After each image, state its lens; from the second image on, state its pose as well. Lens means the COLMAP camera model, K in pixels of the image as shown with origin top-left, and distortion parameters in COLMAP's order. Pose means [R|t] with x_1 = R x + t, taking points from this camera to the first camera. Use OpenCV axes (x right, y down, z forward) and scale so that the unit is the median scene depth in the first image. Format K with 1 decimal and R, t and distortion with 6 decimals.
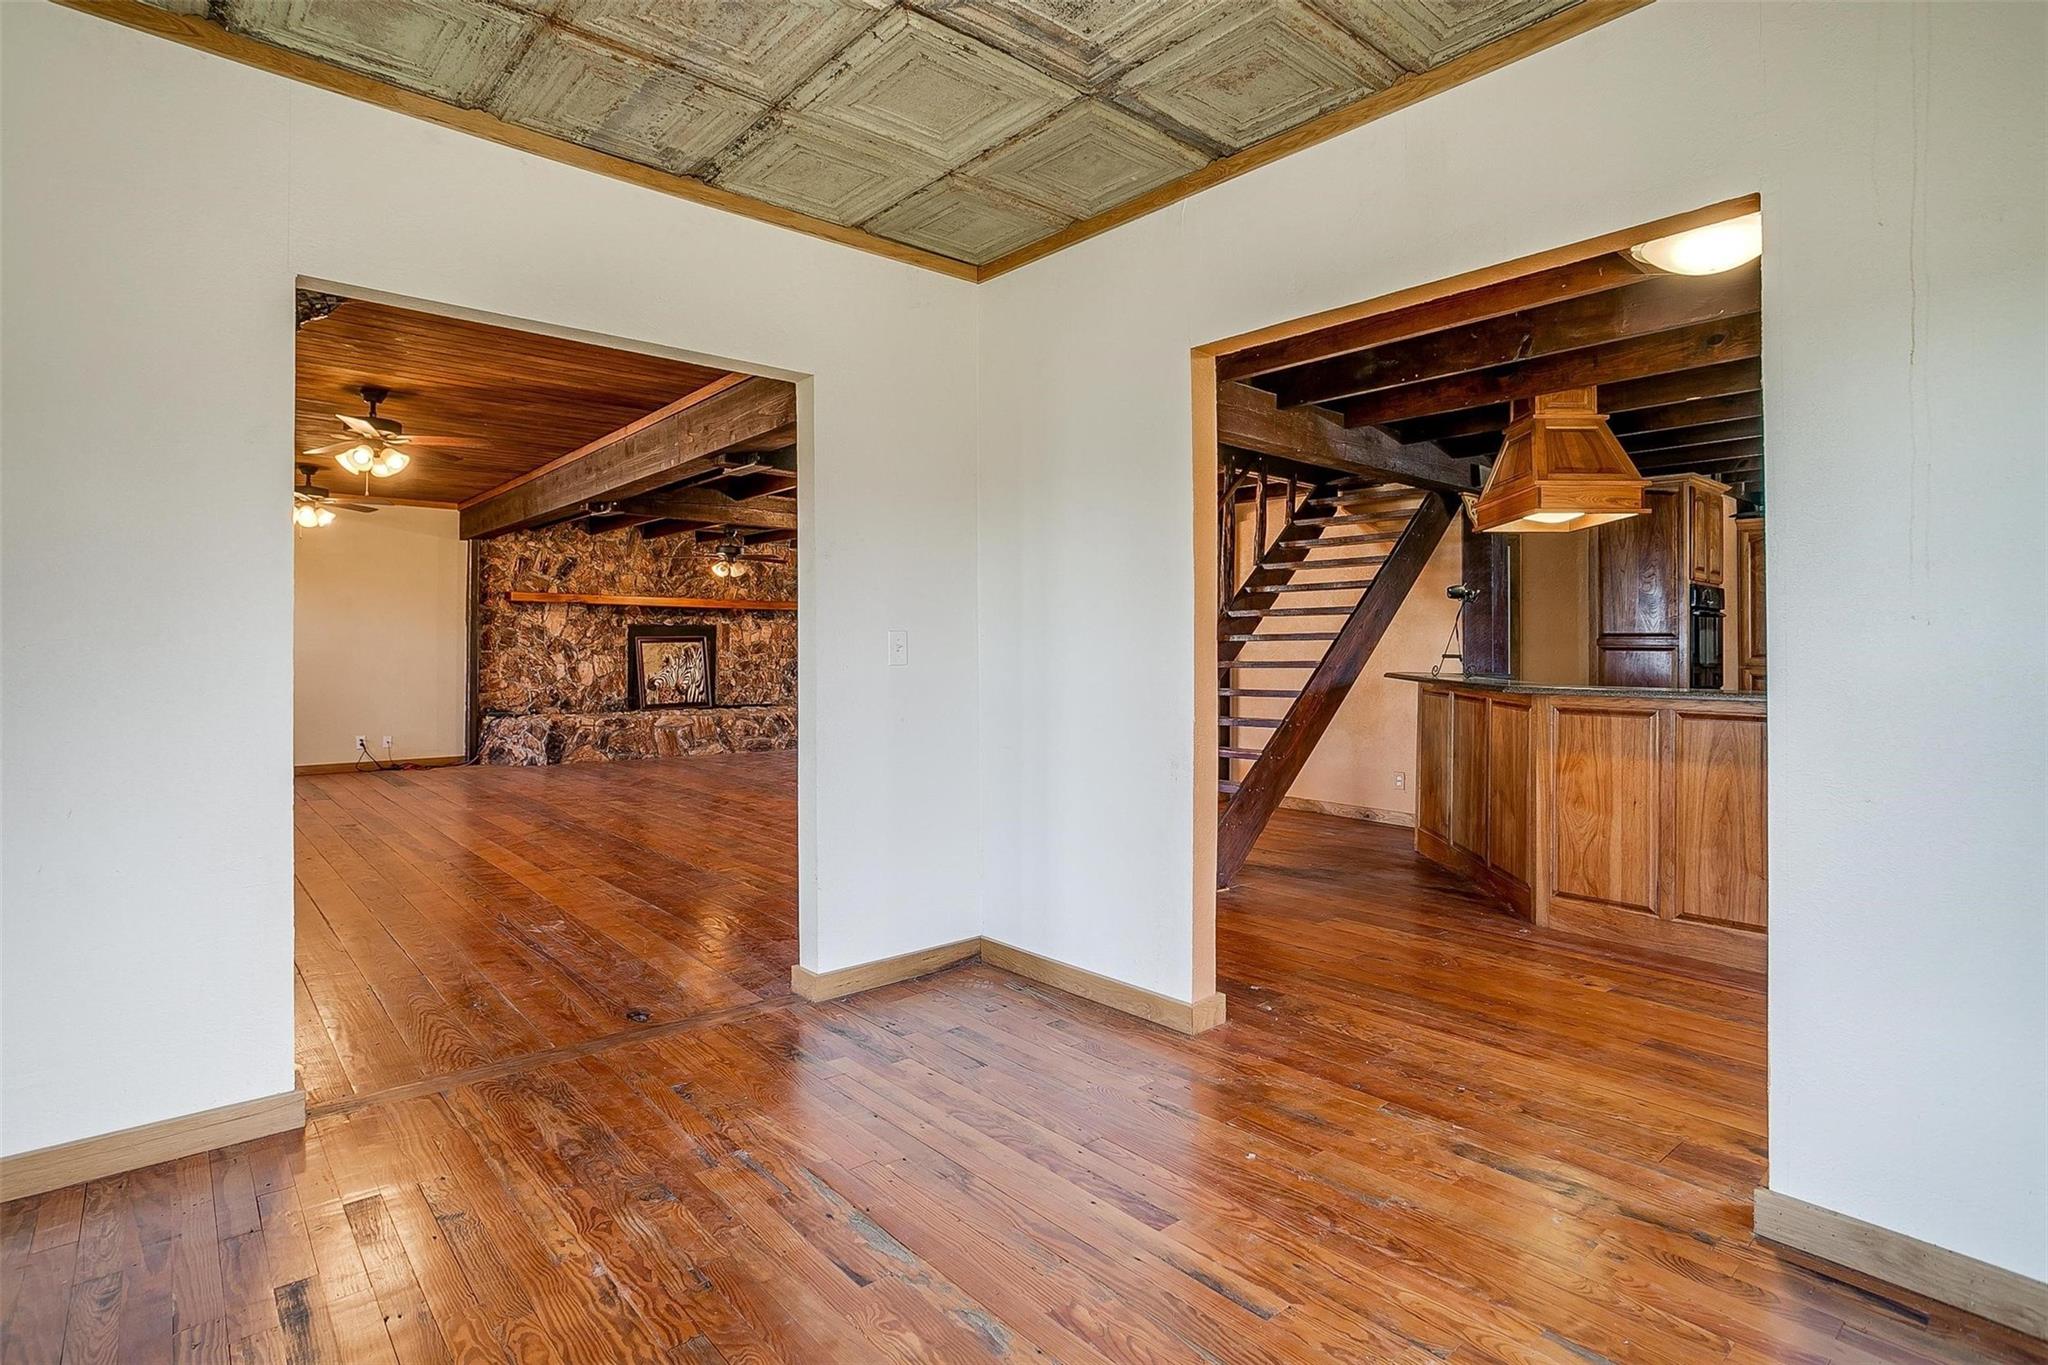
lens RADIAL K [[1002.9, 0, 1017.3], [0, 1002.9, 640.6], [0, 0, 1]] dist [-0.000383, 0.004459]
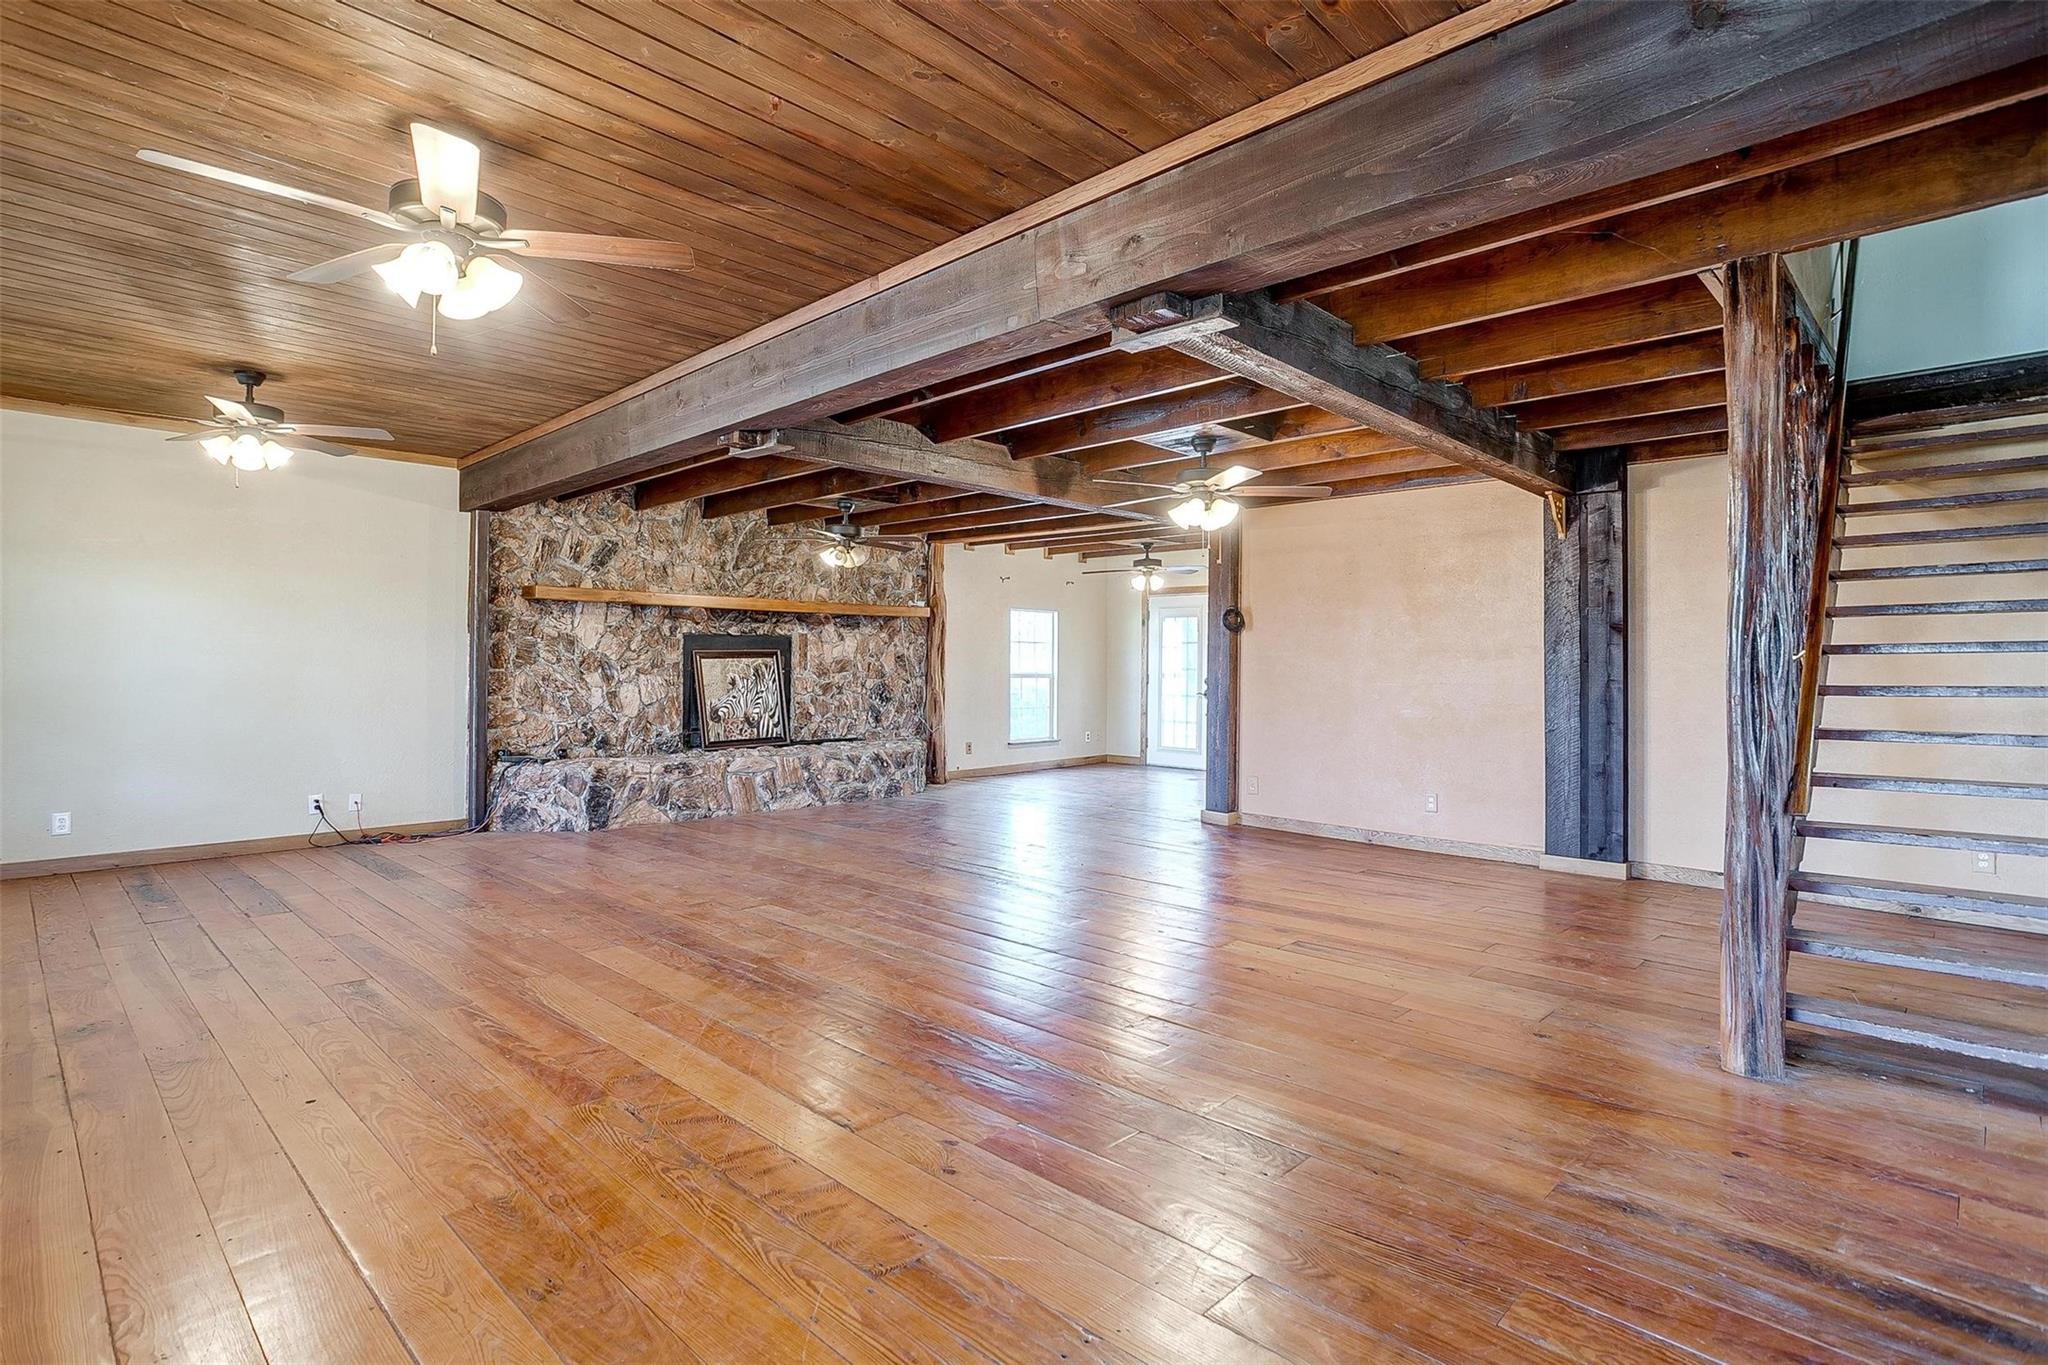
lens RADIAL K [[1002.9, 0, 1028.3], [0, 1002.9, 680.5], [0, 0, 1]] dist [-0.000383, 0.004459]
pose [[0.995588, -0.002491, 0.093802, -0.222030], [0.000346, 0.999738, 0.022881, 0.001704], [-0.093835, -0.022748, 0.995328, 0.261738]]
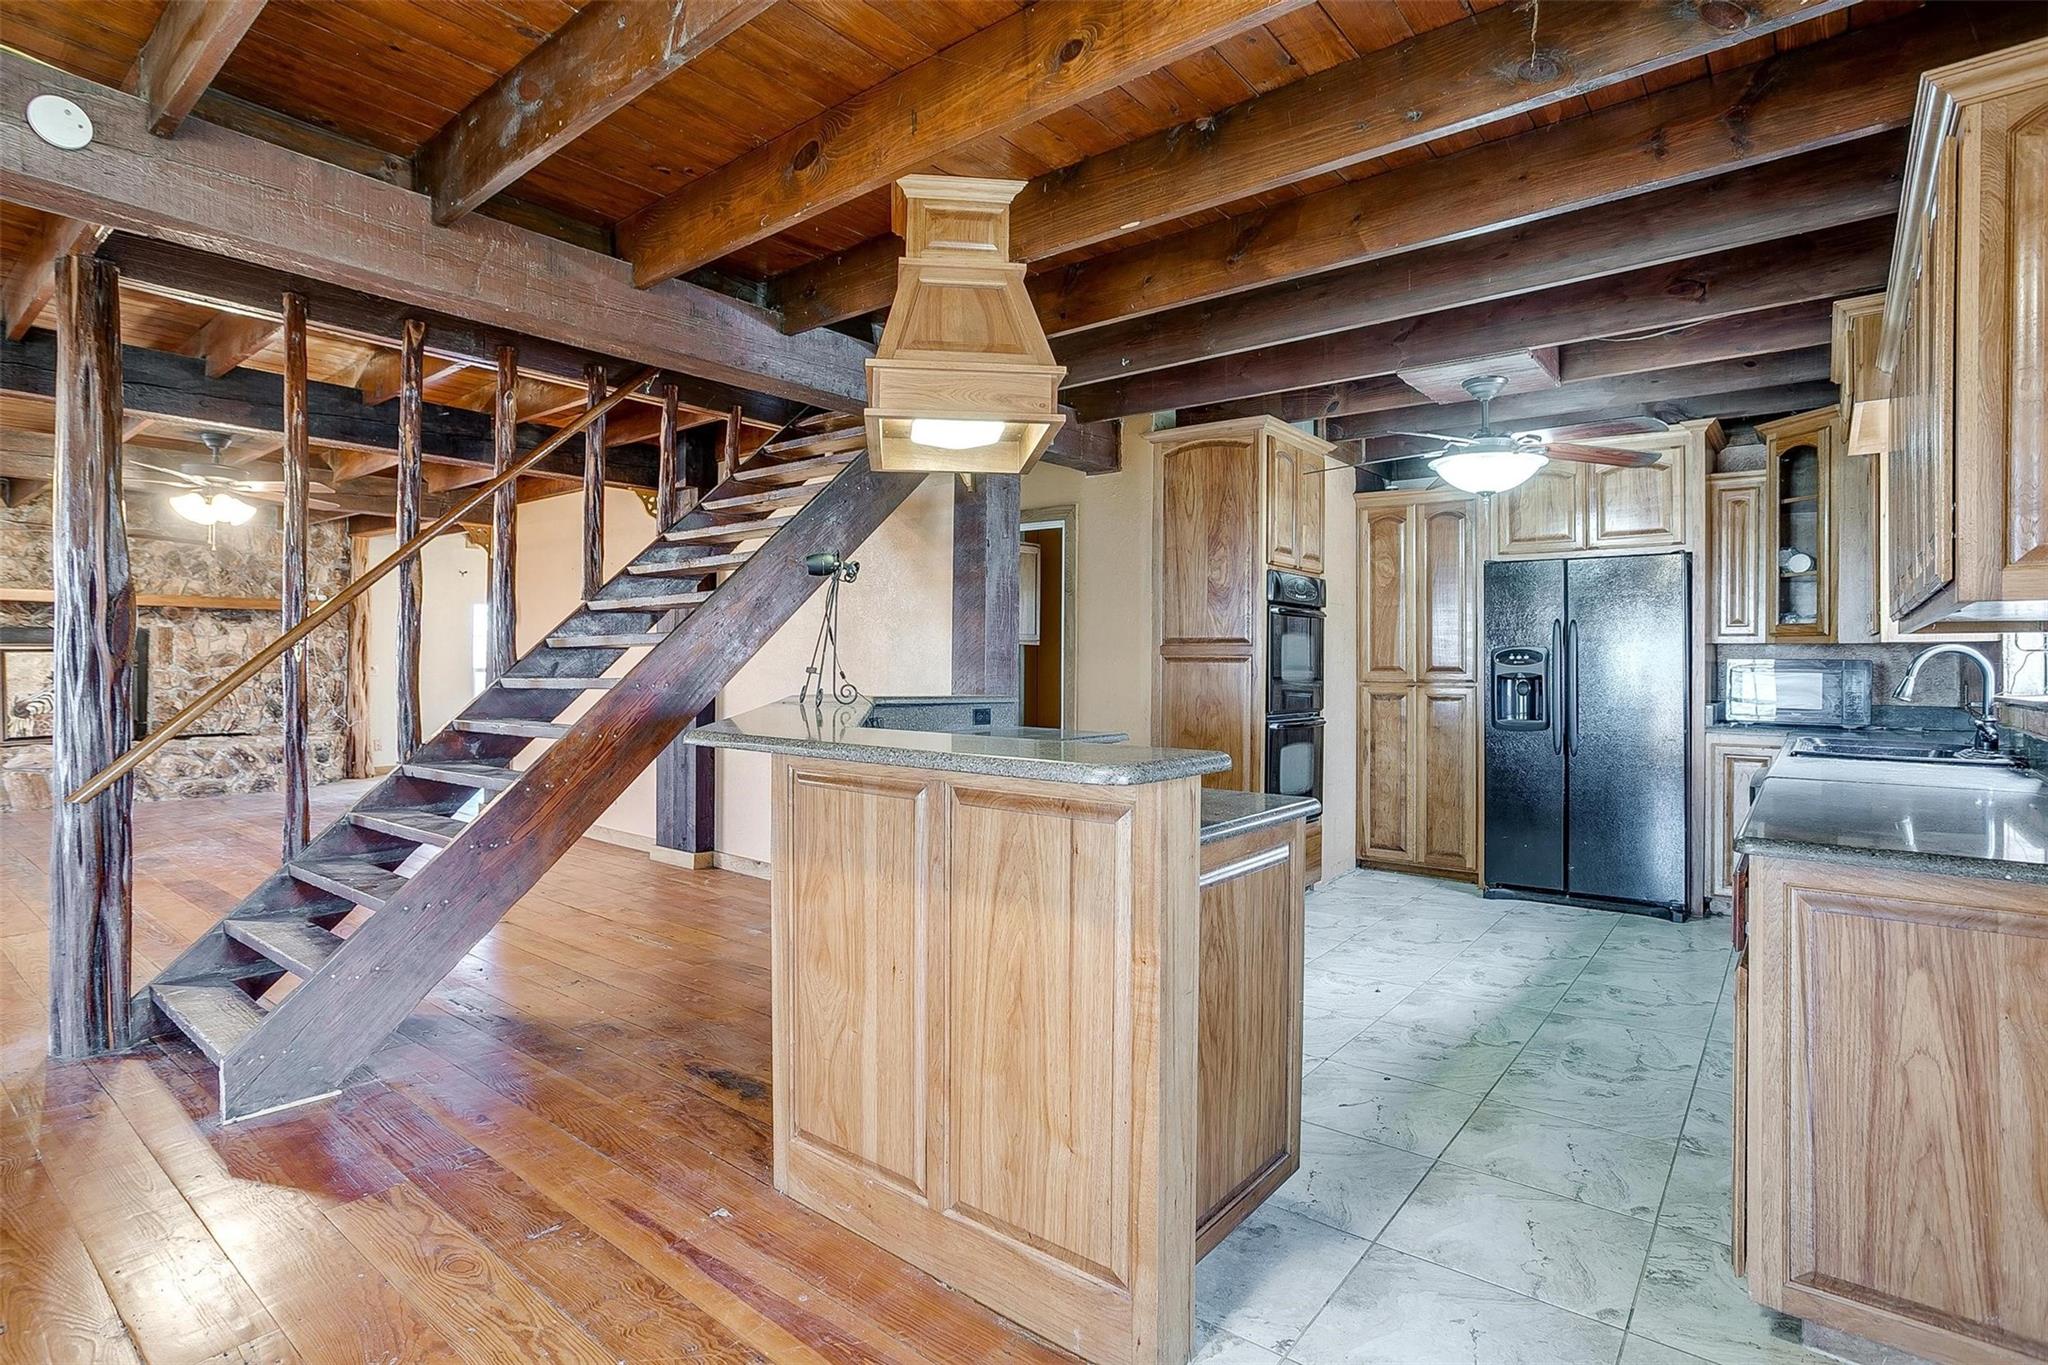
lens RADIAL K [[1002.9, 0, 966.6], [0, 1002.9, 667.8], [0, 0, 1]] dist [-0.000383, 0.004459]
pose [[0.990663, -0.000531, 0.136336, 0.231383], [-0.001407, 0.999899, 0.014115, 0.002669], [-0.136329, -0.014175, 0.990562, 0.201692]]
